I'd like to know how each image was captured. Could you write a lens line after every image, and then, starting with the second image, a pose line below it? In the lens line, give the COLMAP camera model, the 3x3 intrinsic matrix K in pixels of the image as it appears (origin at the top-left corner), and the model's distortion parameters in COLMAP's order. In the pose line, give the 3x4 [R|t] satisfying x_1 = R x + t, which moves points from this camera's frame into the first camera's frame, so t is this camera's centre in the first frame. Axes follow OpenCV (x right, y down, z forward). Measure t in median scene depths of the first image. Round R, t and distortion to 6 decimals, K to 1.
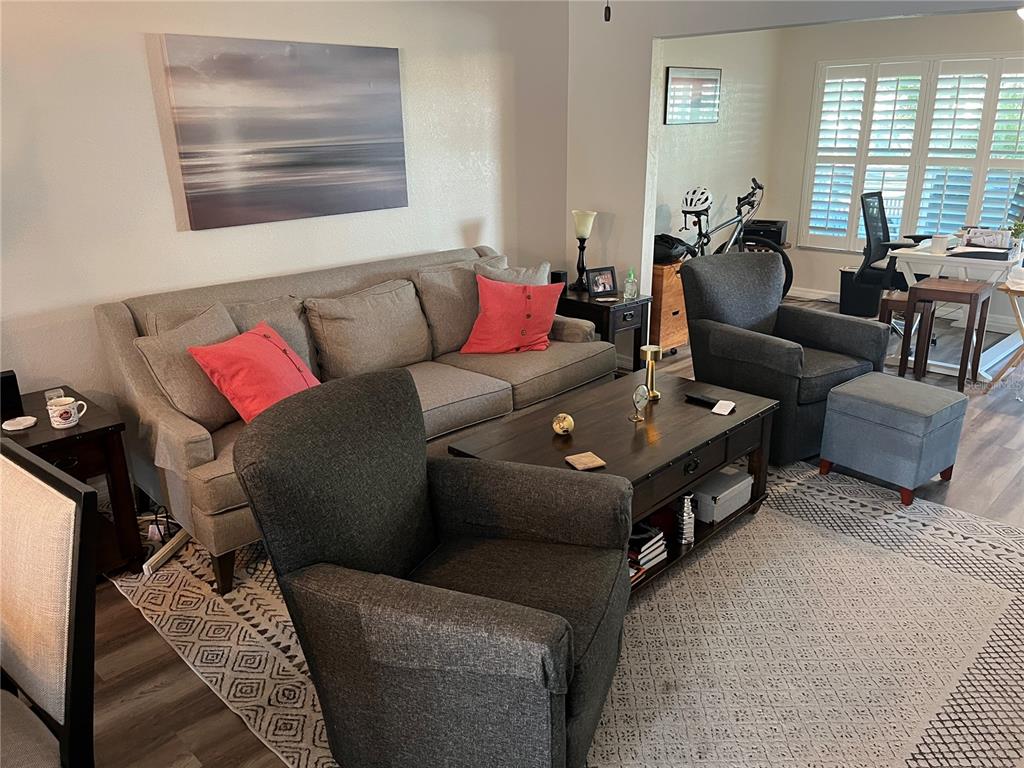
lens RADIAL K [[779.9, 0, 511.2], [0, 779.9, 374.3], [0, 0, 1]] dist [0.068018, -0.086812]
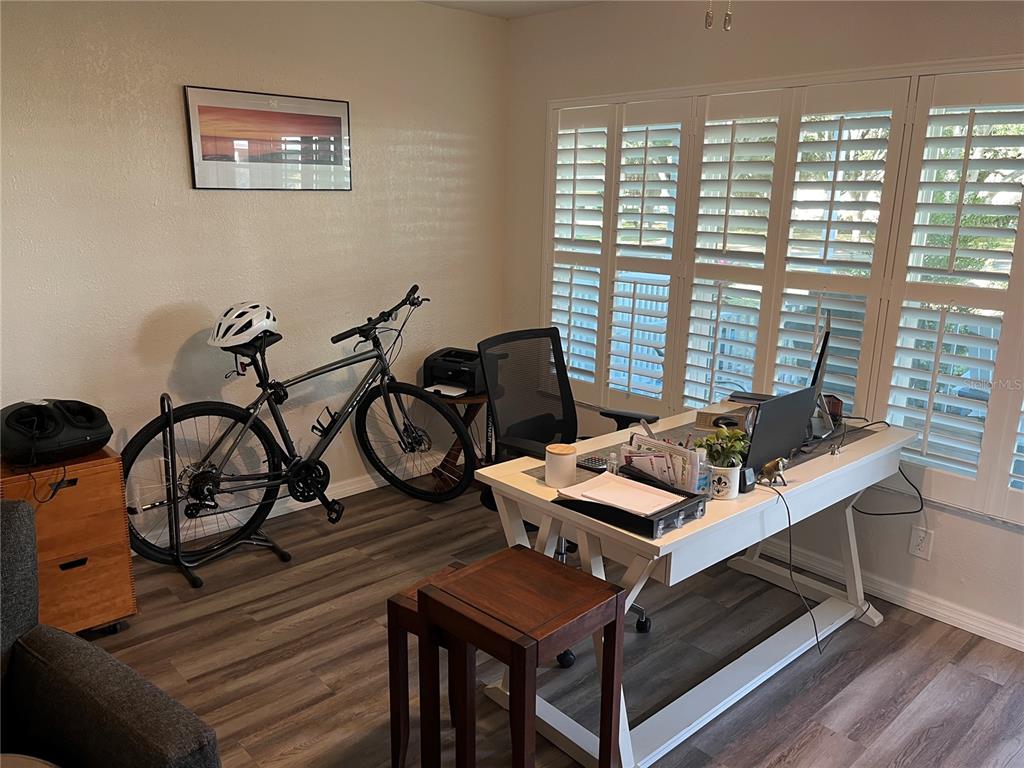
lens RADIAL K [[779.9, 0, 511.2], [0, 779.9, 374.3], [0, 0, 1]] dist [0.068018, -0.086812]
pose [[0.996965, 0.039764, -0.066928, 0.454963], [-0.045456, 0.995276, -0.085792, -0.148368], [0.063200, 0.088574, 0.994063, 0.466348]]
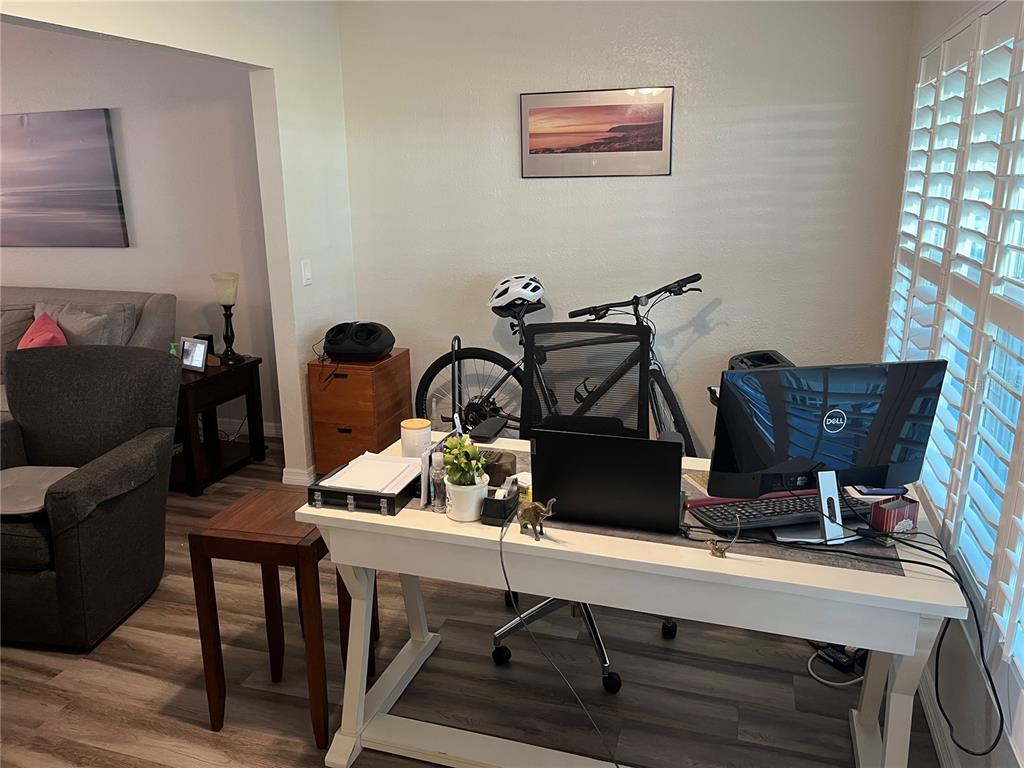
lens RADIAL K [[776.7, 0, 515.8], [0, 776.7, 380.5], [0, 0, 1]] dist [0.068453, -0.091709]
pose [[0.451137, 0.234611, -0.861065, 0.804421], [-0.271907, 0.955090, 0.117770, -0.225584], [0.850025, 0.181000, 0.494668, 0.683393]]
